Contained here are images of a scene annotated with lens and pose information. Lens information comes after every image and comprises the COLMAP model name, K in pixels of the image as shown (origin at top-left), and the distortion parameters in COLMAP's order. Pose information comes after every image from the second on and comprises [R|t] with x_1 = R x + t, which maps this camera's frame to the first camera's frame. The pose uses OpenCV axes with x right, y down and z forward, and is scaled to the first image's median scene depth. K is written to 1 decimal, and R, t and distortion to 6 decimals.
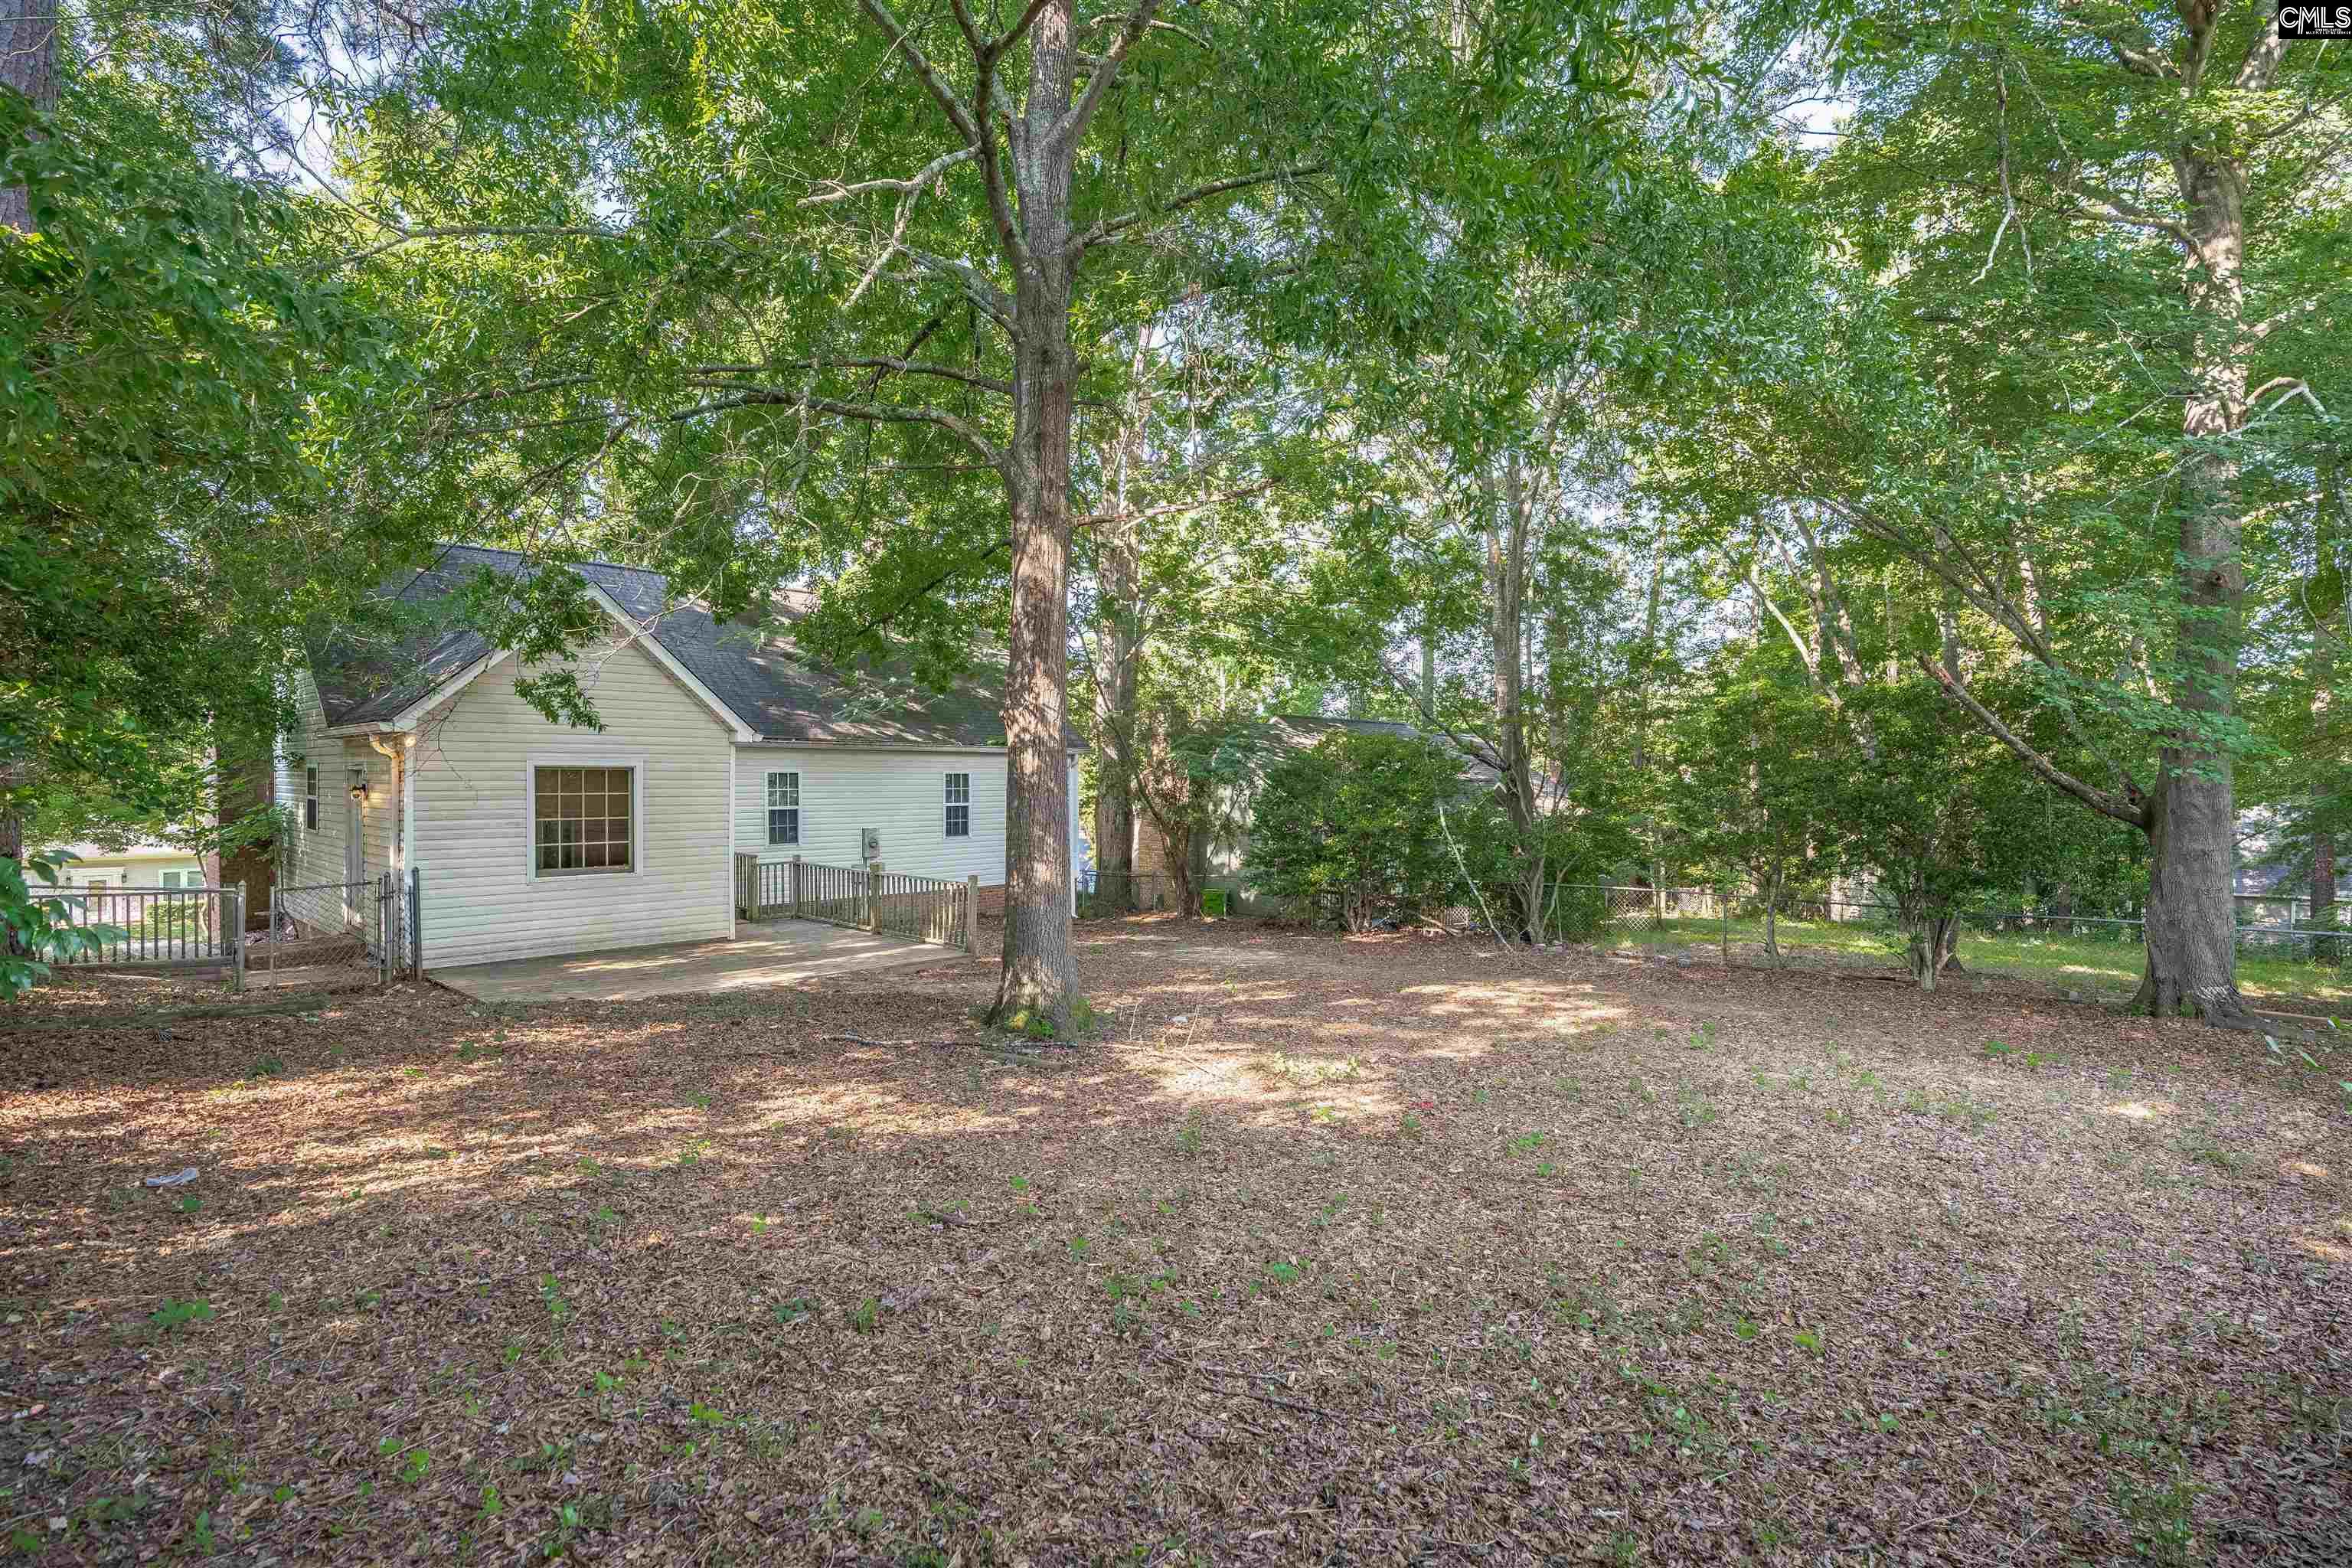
lens RADIAL K [[1106.2, 0, 1177.2], [0, 1106.2, 789.0], [0, 0, 1]] dist [-0.071877, 0.029744]
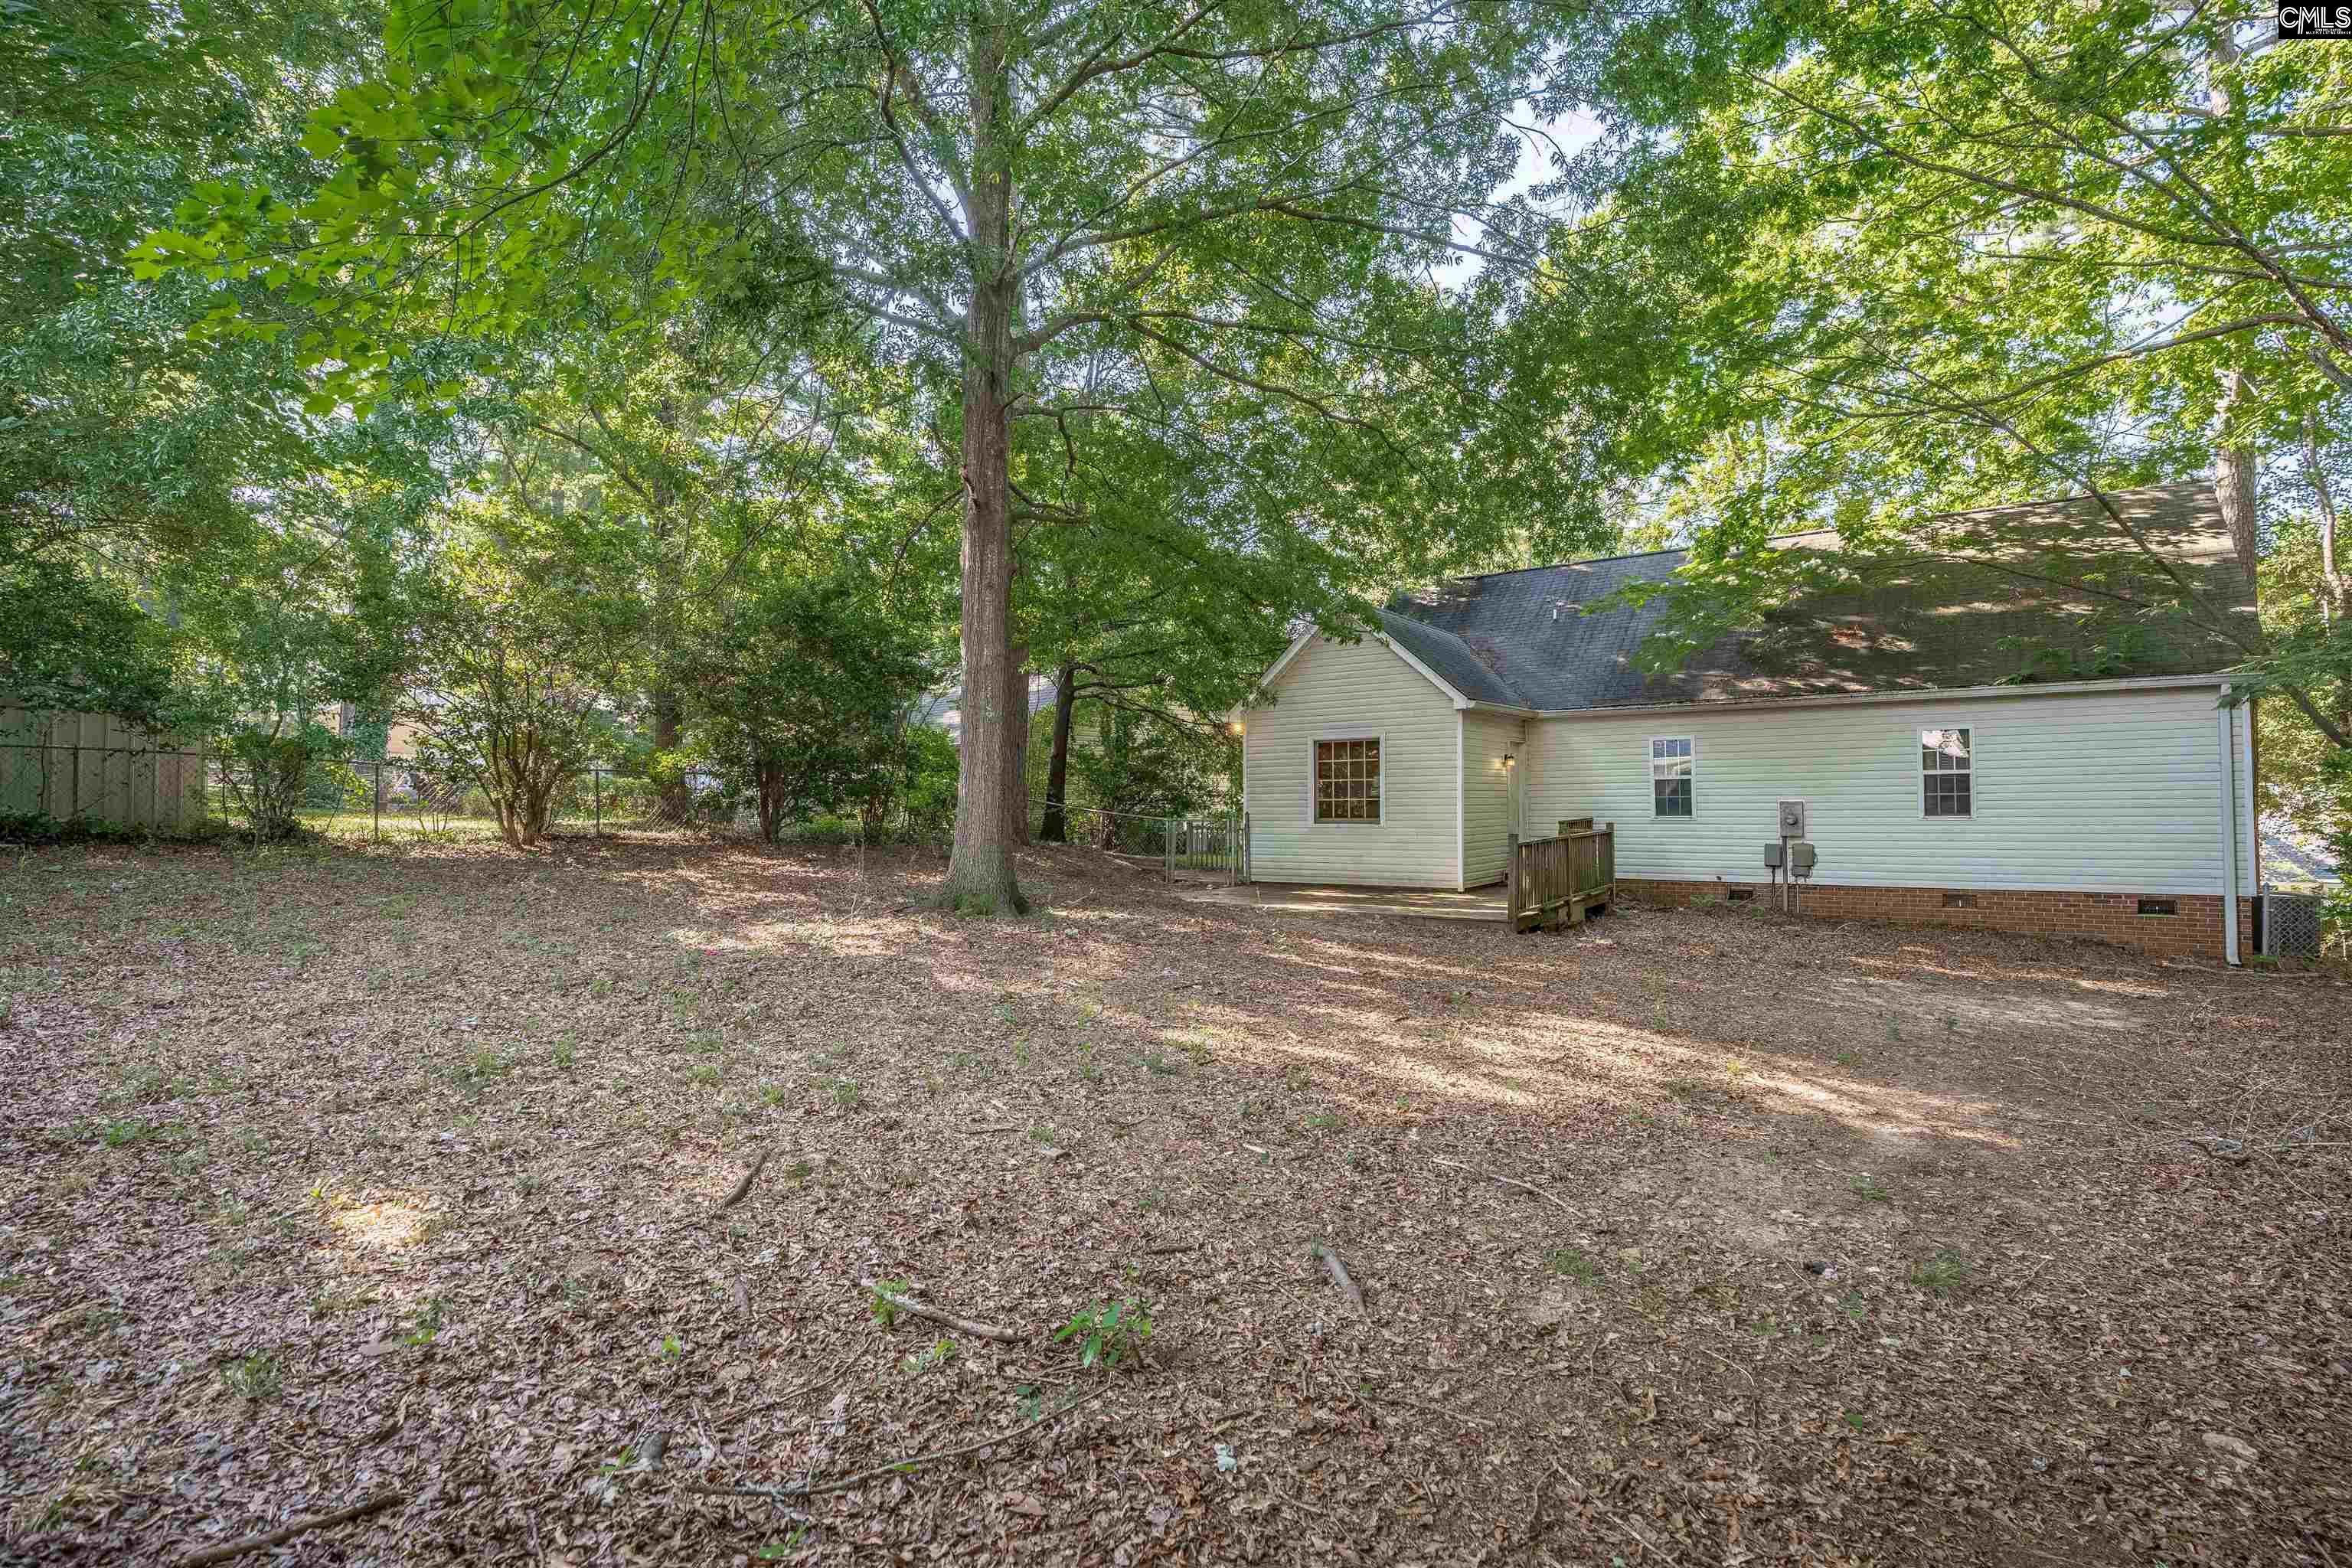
lens RADIAL K [[1106.2, 0, 1177.2], [0, 1106.2, 789.0], [0, 0, 1]] dist [-0.071877, 0.029744]
pose [[0.126313, -0.008595, -0.991953, 0.661197], [0.000753, 0.999963, -0.008569, 0.045538], [0.991990, 0.000335, 0.126314, 0.596747]]
